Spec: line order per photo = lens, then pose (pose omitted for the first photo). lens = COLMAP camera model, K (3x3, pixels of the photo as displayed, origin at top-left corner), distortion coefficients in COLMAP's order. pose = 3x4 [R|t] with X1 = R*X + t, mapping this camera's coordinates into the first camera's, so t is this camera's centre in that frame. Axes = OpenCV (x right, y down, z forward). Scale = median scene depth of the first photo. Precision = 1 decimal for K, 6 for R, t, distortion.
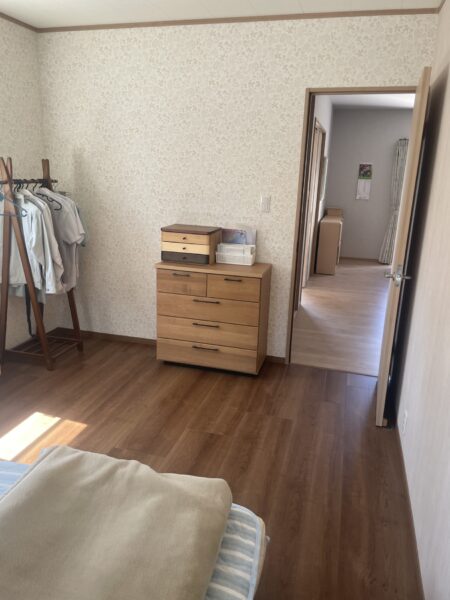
lens RADIAL K [[459.5, 0, 224.3], [0, 459.5, 300.1], [0, 0, 1]] dist [0.032354, -0.032491]
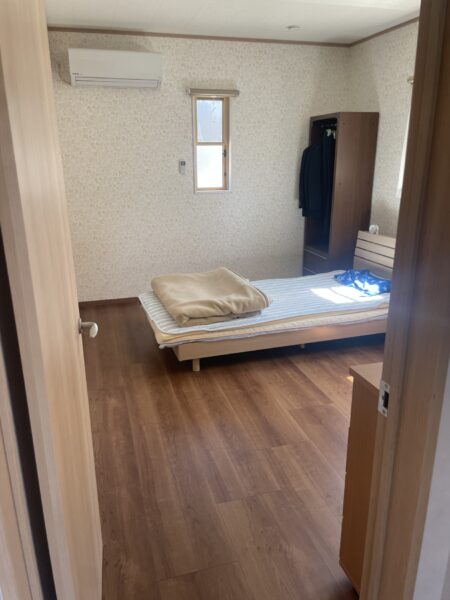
lens RADIAL K [[459.5, 0, 224.3], [0, 459.5, 299.8], [0, 0, 1]] dist [0.032354, -0.032491]
pose [[-0.848694, 0.131513, -0.512272, 0.568861], [-0.173417, 0.845845, 0.504454, -0.446113], [0.499645, 0.516964, -0.695057, 1.641823]]
